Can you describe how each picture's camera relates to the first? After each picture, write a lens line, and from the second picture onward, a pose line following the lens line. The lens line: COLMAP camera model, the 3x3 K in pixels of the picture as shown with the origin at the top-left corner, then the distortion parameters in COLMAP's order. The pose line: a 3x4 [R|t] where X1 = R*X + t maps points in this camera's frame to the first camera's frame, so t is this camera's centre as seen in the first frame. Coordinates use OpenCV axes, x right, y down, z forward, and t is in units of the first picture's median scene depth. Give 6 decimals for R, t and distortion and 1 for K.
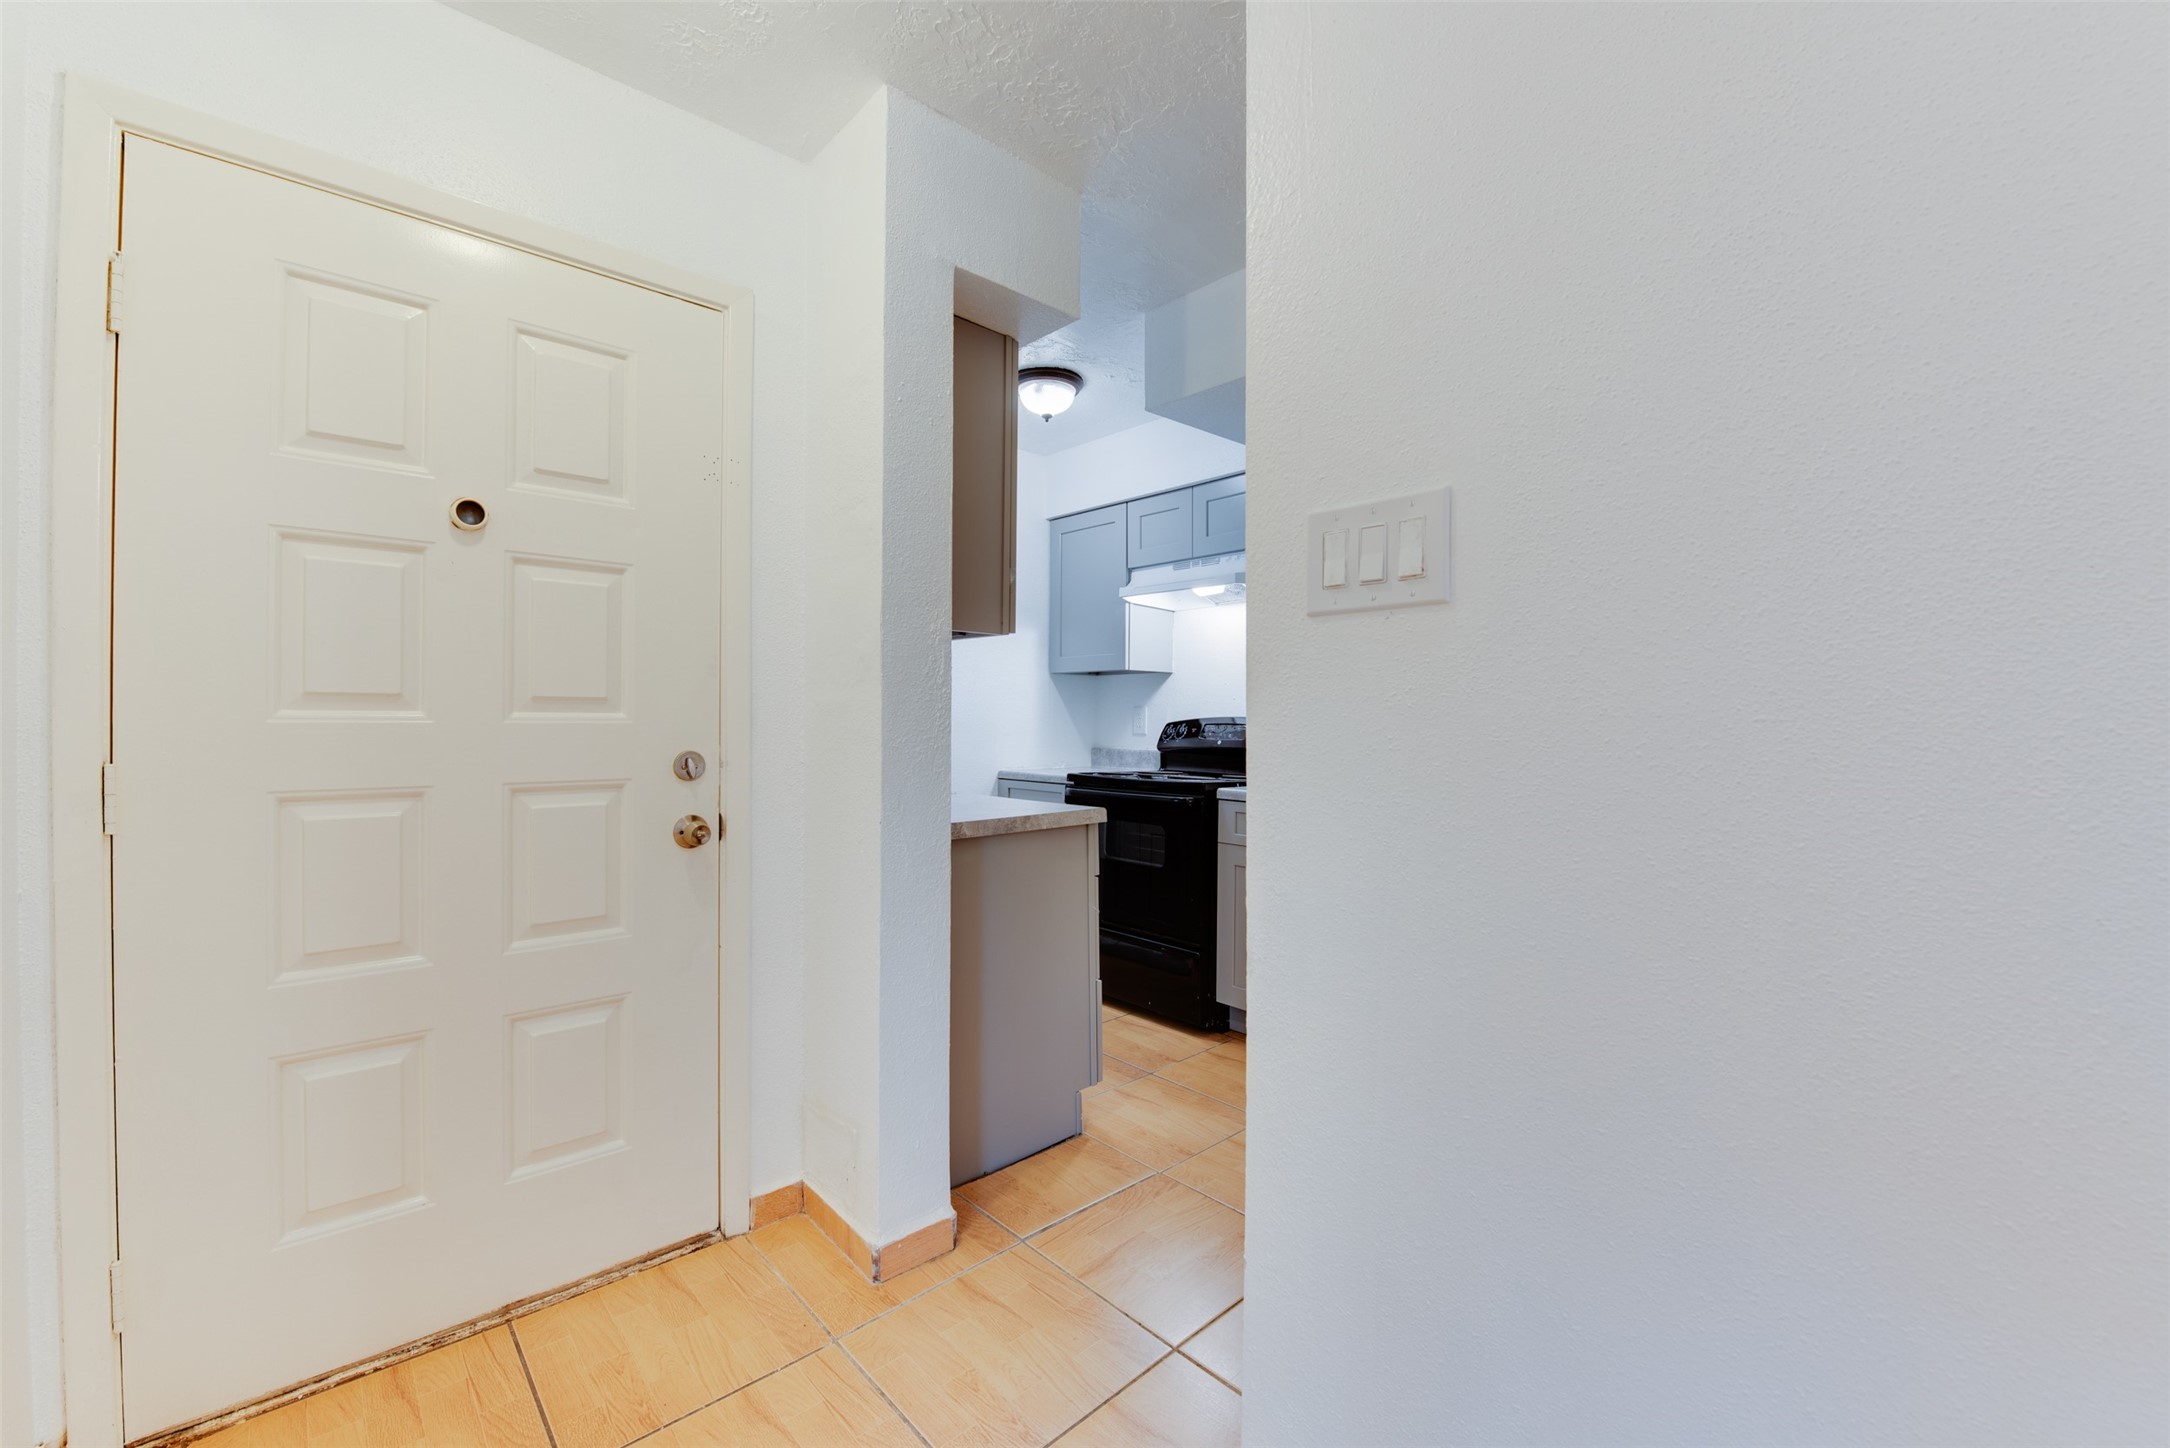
lens RADIAL K [[885.7, 0, 1087.8], [0, 885.7, 718.7], [0, 0, 1]] dist [-0.014152, -0.000566]
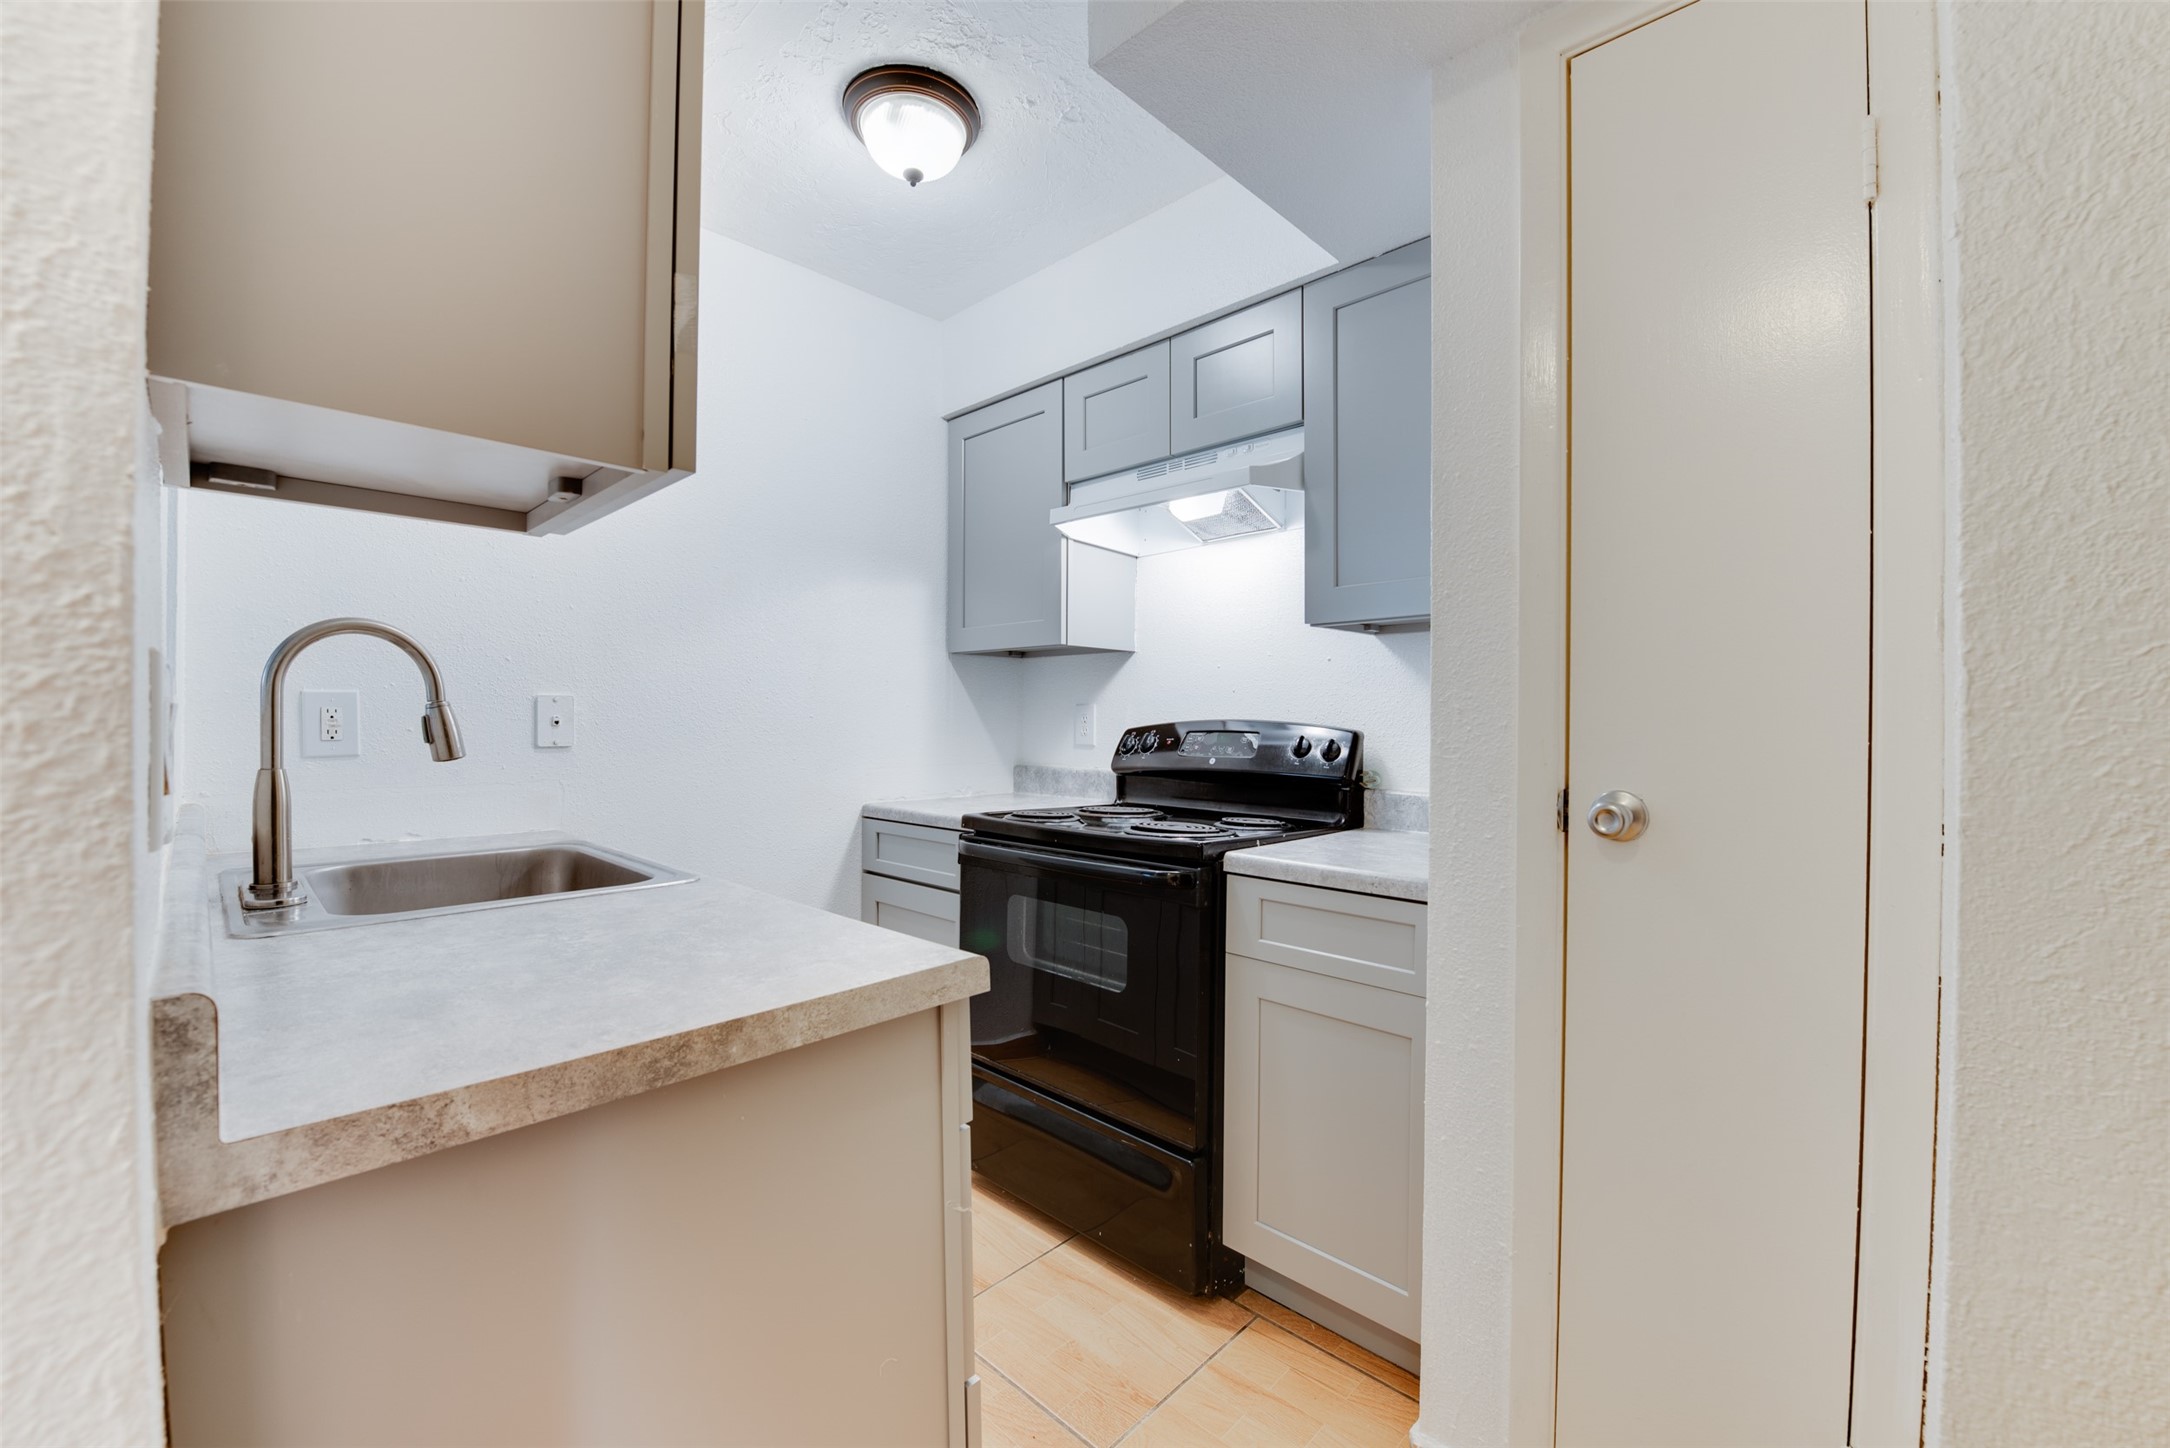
lens RADIAL K [[885.7, 0, 1087.8], [0, 885.7, 718.7], [0, 0, 1]] dist [-0.014152, -0.000566]
pose [[0.998460, -0.000811, 0.055468, 0.027415], [0.000887, 0.999999, -0.001352, -0.002008], [-0.055467, 0.001399, 0.998460, 0.386380]]
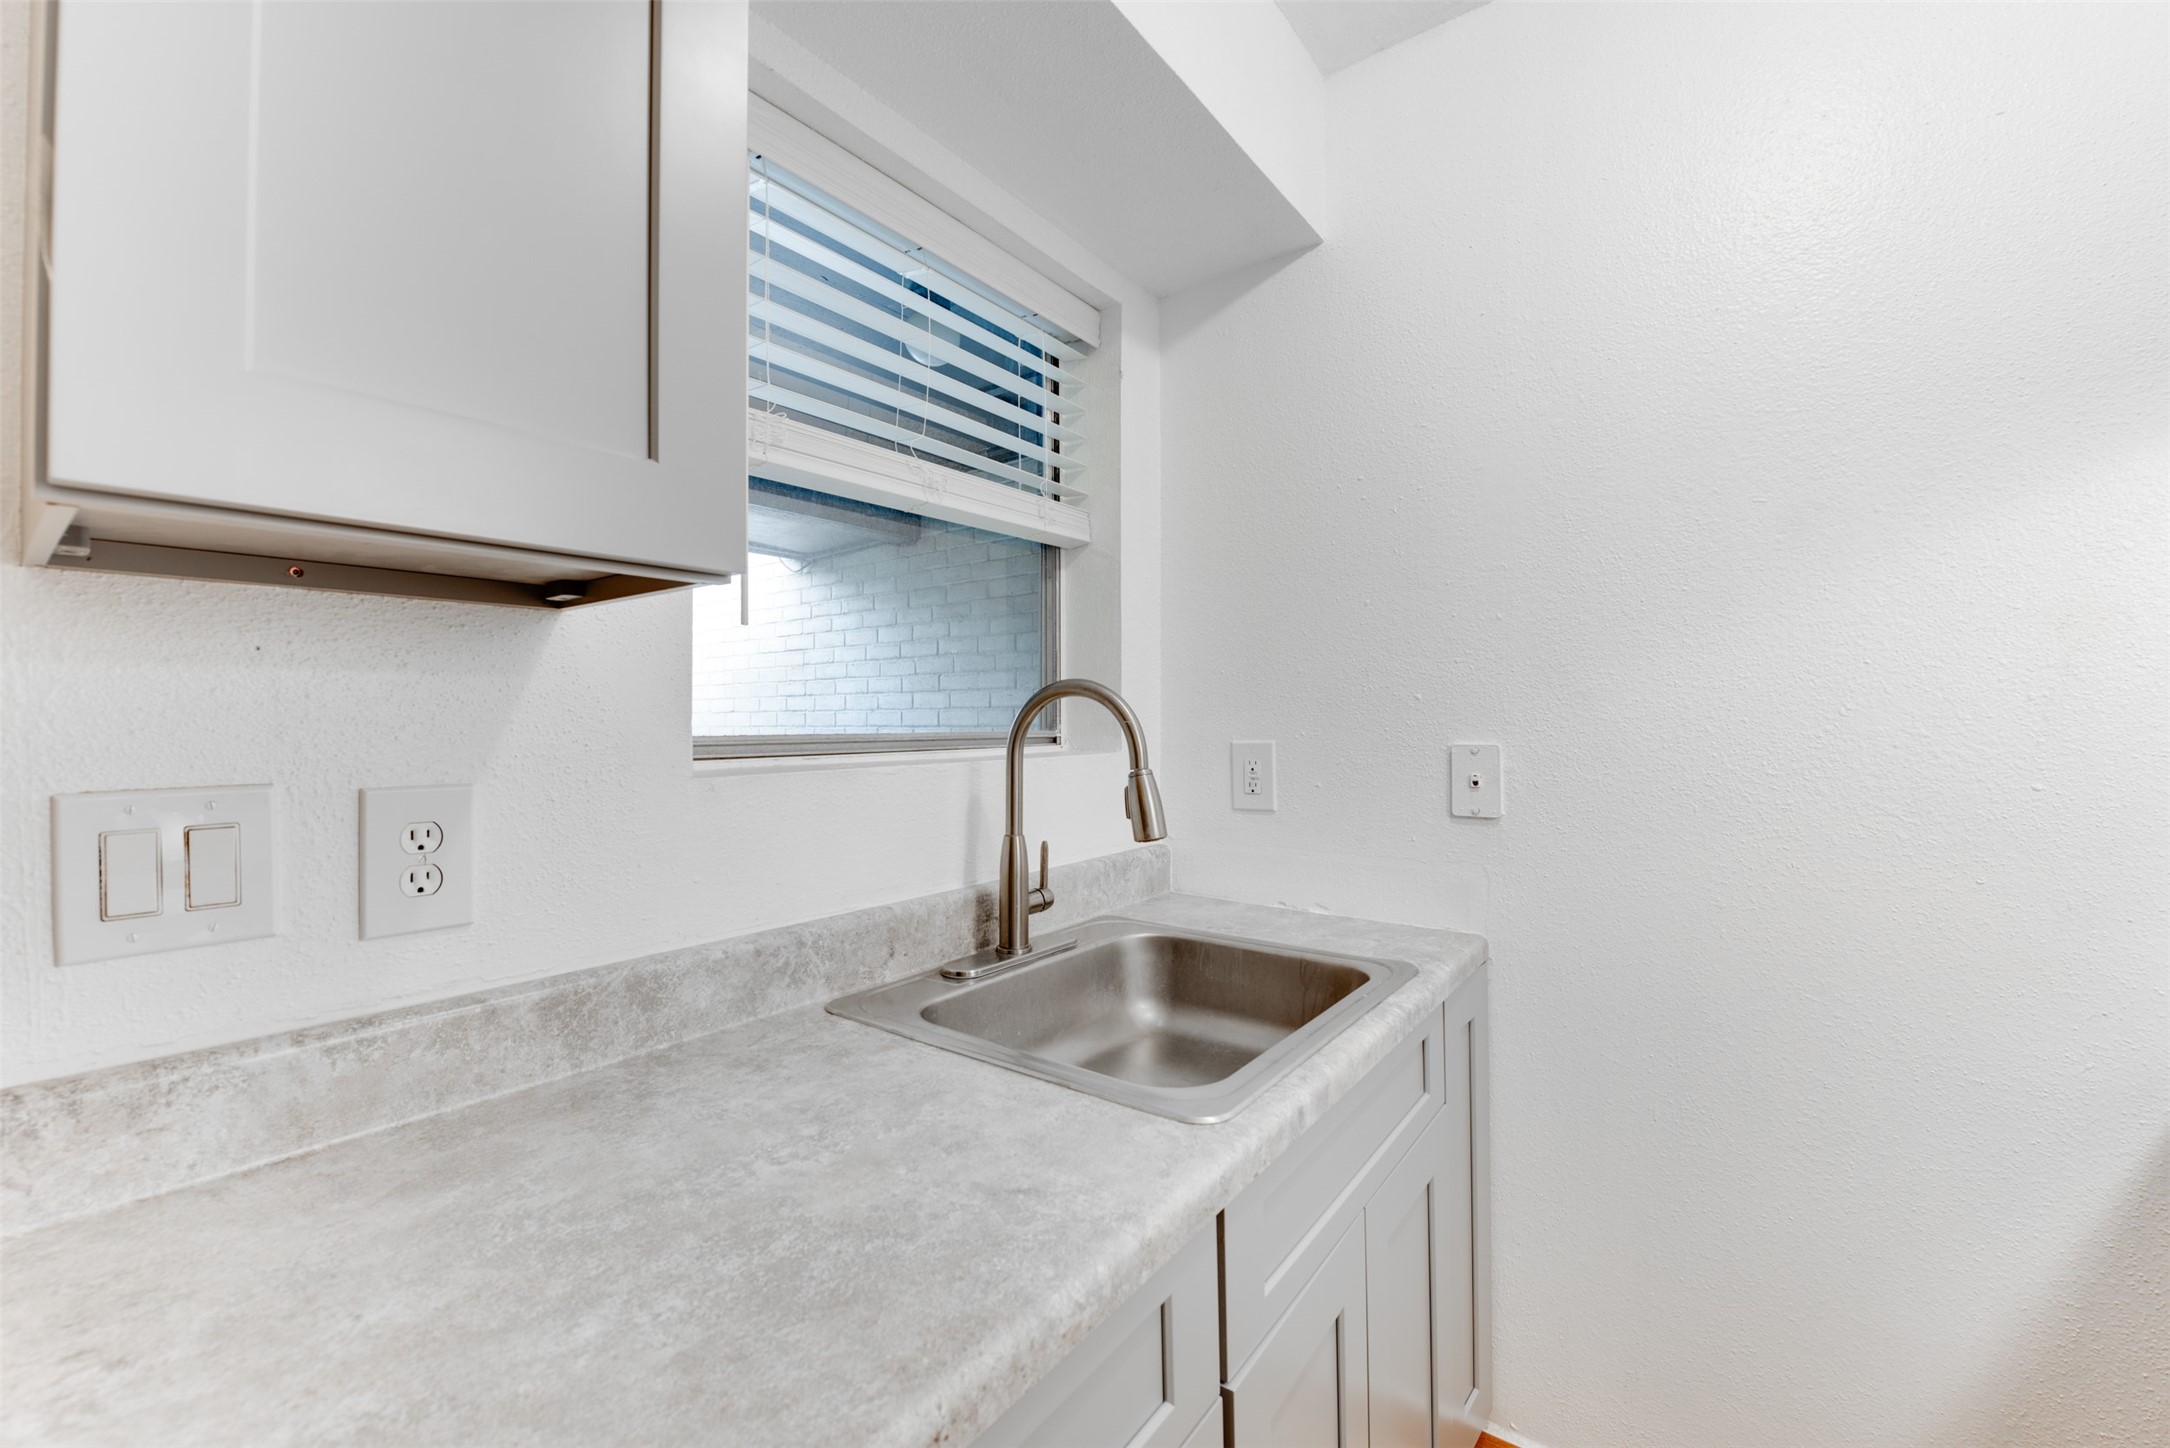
lens RADIAL K [[885.7, 0, 1087.8], [0, 885.7, 718.7], [0, 0, 1]] dist [-0.014152, -0.000566]
pose [[0.175478, -0.005098, -0.984470, 0.081245], [0.003268, 0.999984, -0.004596, -0.027435], [0.984478, -0.002411, 0.175492, 0.705553]]
